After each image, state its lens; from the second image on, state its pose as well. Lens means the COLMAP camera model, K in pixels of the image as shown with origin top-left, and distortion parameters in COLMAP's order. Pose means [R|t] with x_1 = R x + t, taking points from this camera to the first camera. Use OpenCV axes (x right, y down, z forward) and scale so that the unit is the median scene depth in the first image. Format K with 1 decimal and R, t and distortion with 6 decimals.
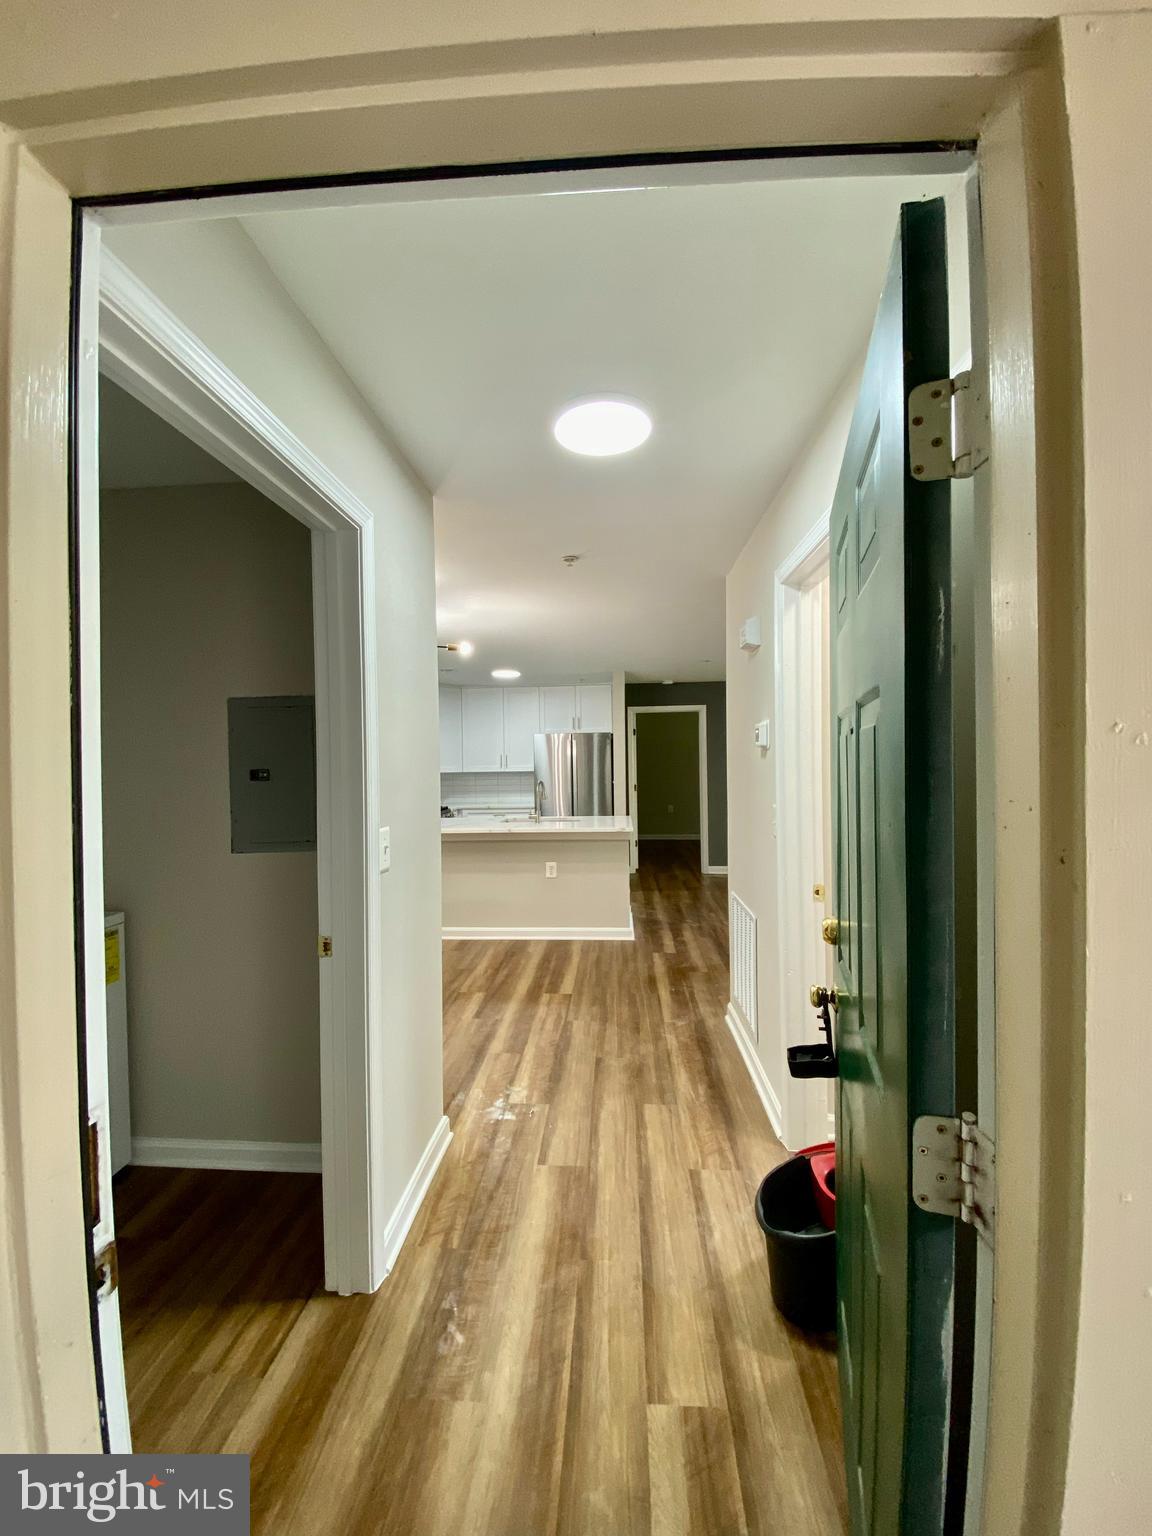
lens RADIAL K [[614.8, 0, 580.8], [0, 614.8, 764.1], [0, 0, 1]] dist [0.037499, -0.028122]
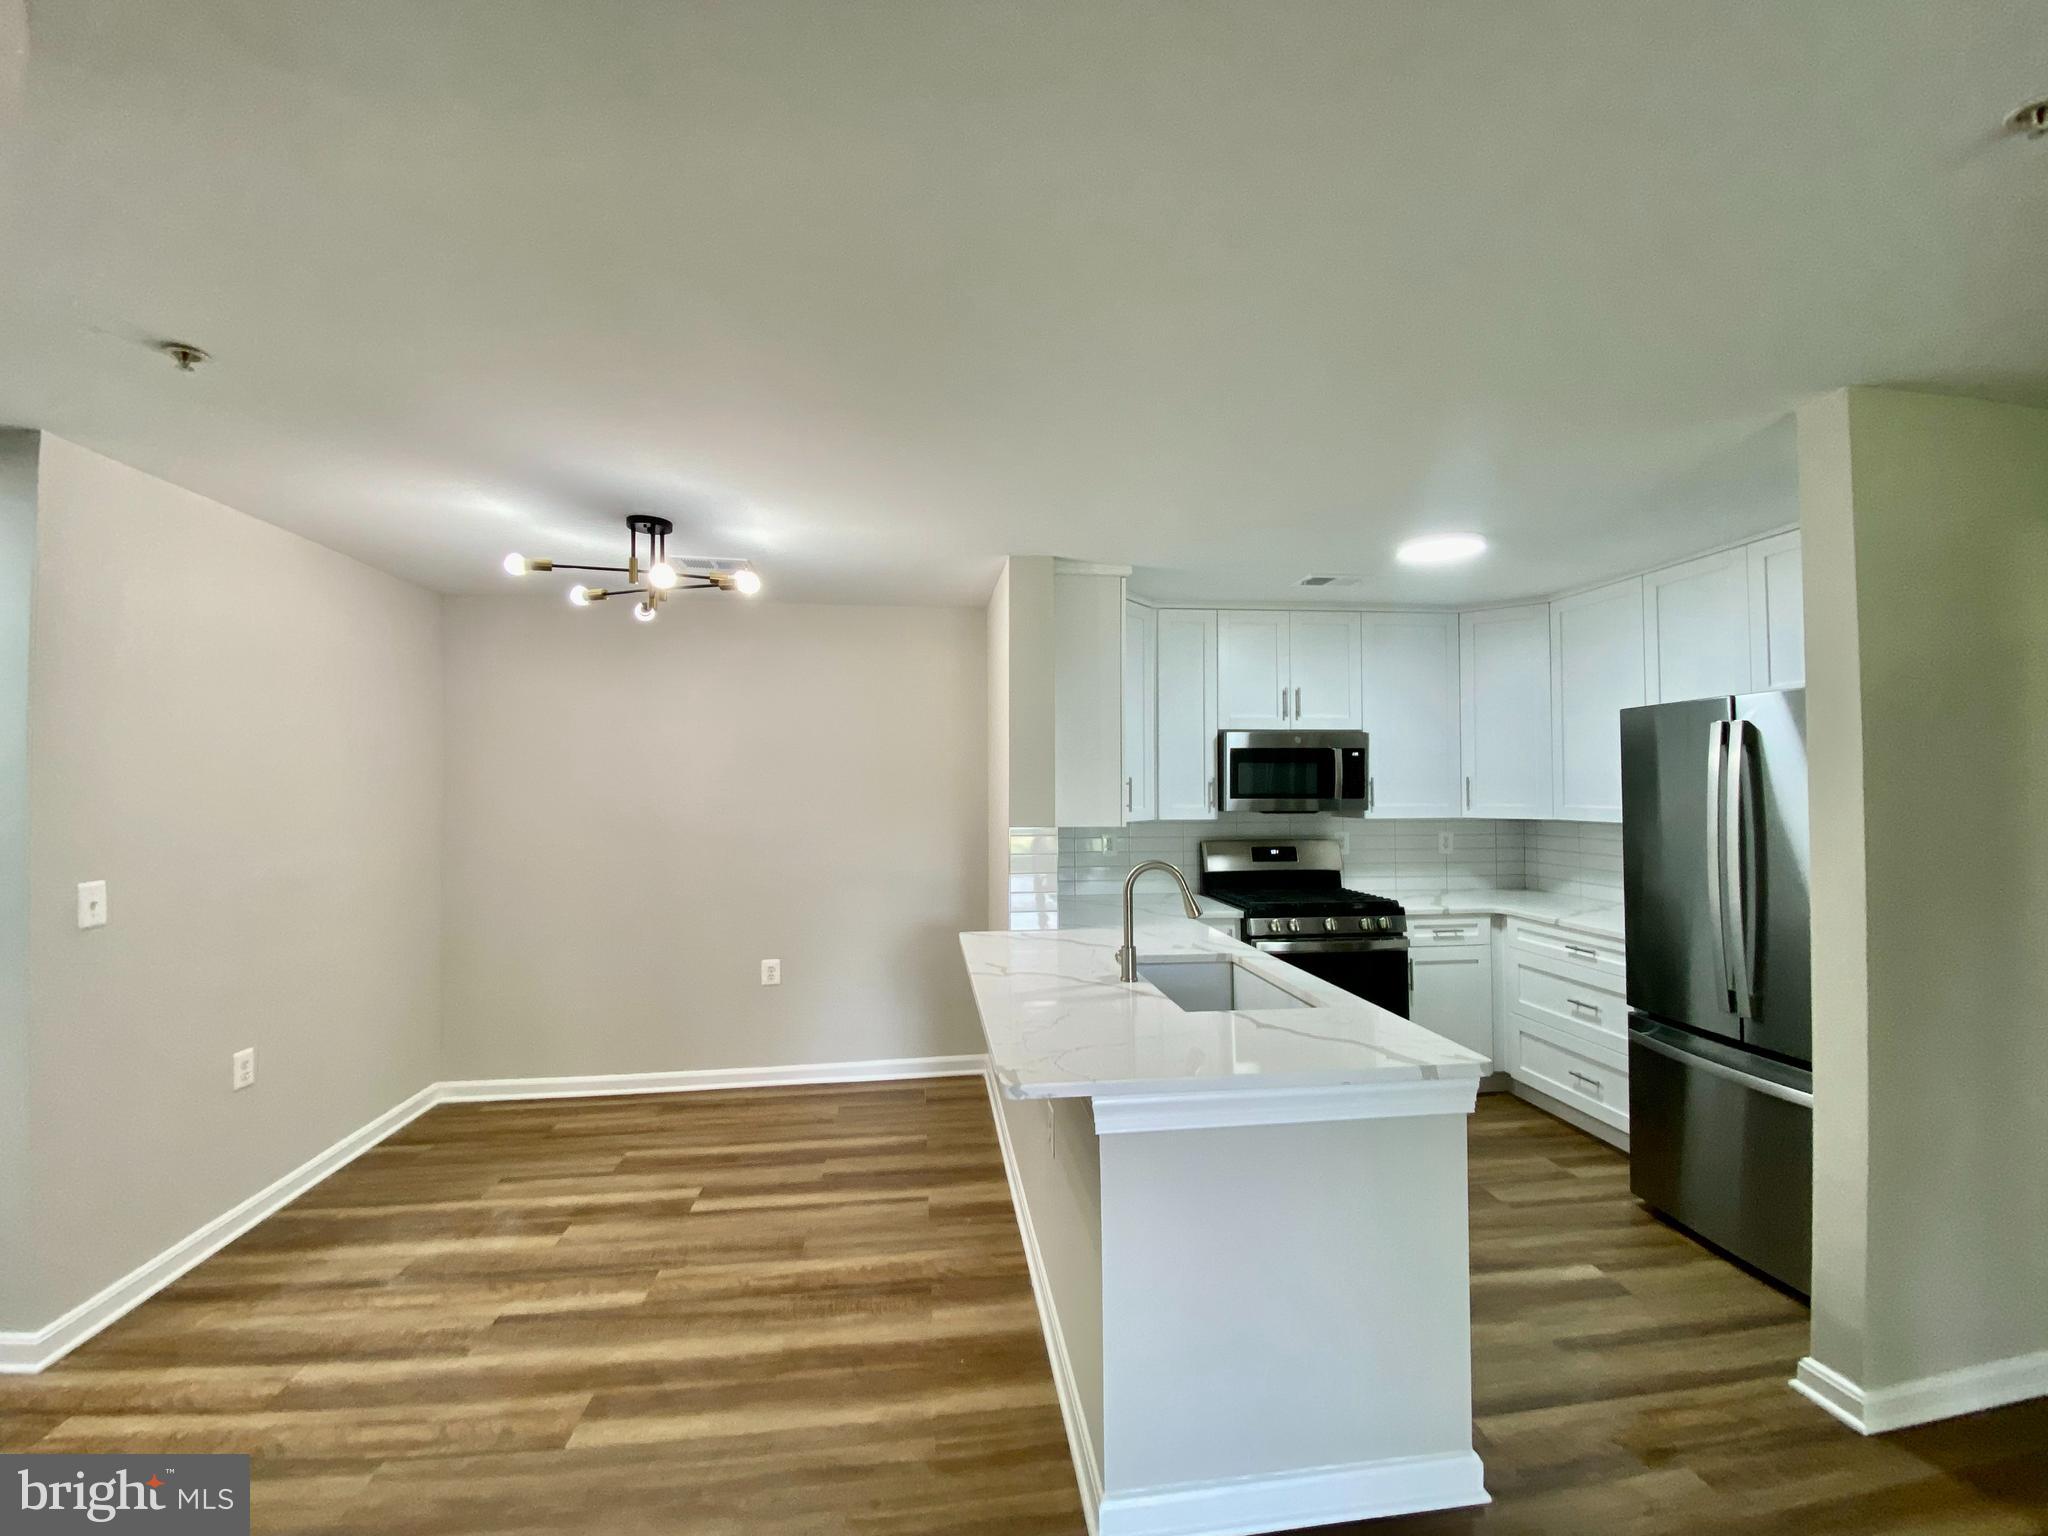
lens RADIAL K [[819.7, 0, 1017.0], [0, 819.7, 767.1], [0, 0, 1]] dist [0.037499, -0.028122]
pose [[0.179542, -0.013257, -0.983661, 0.471013], [0.003862, 0.999911, -0.012771, -0.025694], [0.983743, -0.001506, 0.179577, 1.053988]]
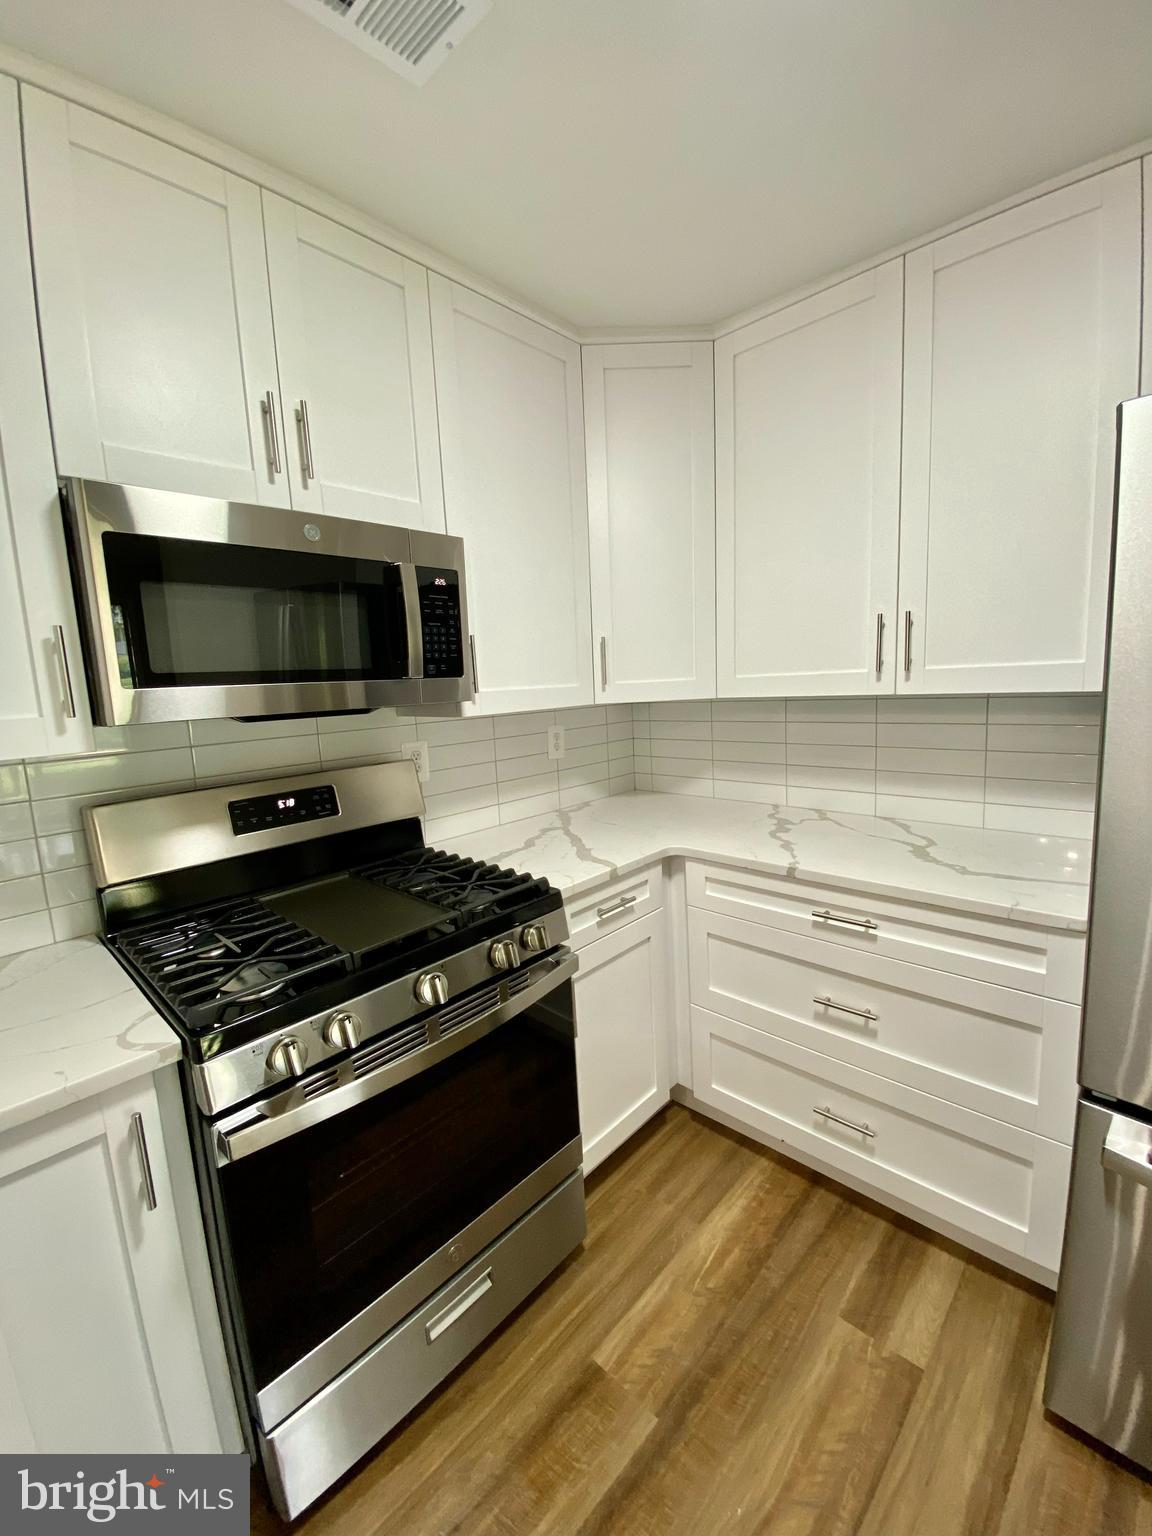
lens RADIAL K [[618.3, 0, 576.0], [0, 618.3, 768.0], [0, 0, 1]] dist [0.039913, -0.039343]
pose [[0.762619, 0.068134, -0.643250, -0.125678], [0.040112, 0.987542, 0.152158, 0.001355], [0.645604, -0.141841, 0.750385, 1.394831]]
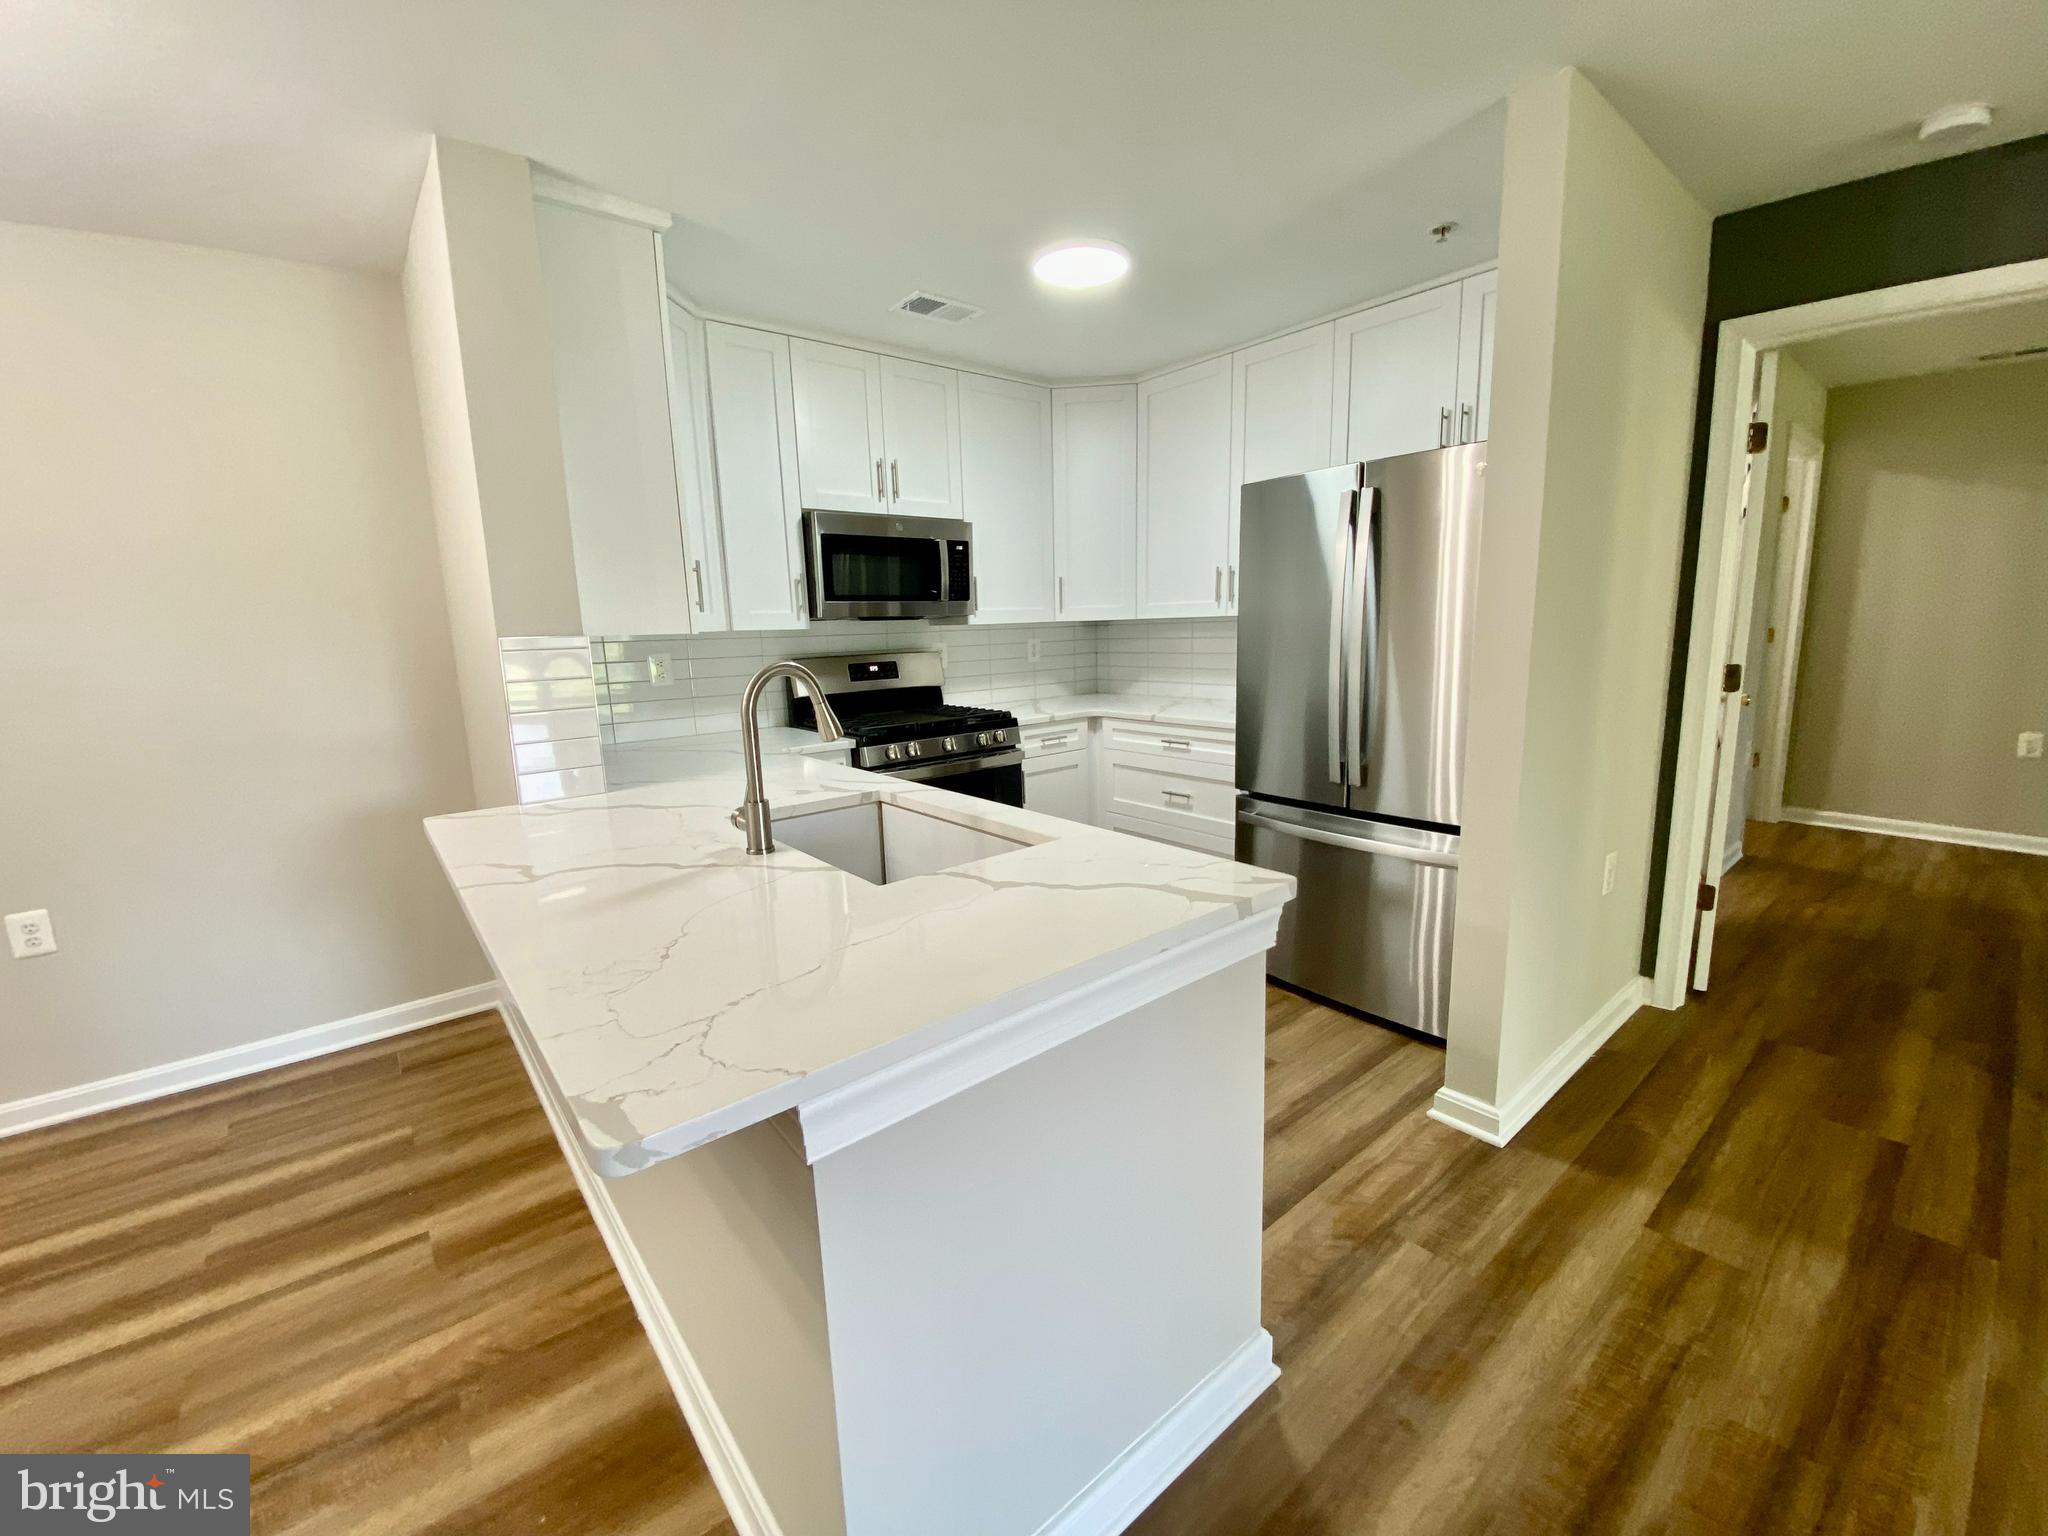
lens RADIAL K [[819.7, 0, 1017.0], [0, 819.7, 767.1], [0, 0, 1]] dist [0.037499, -0.028122]
pose [[0.677333, 0.123454, -0.725244, 0.259690], [0.022009, 0.981978, 0.187711, 0.011878], [0.735347, -0.143104, 0.662409, 1.079044]]
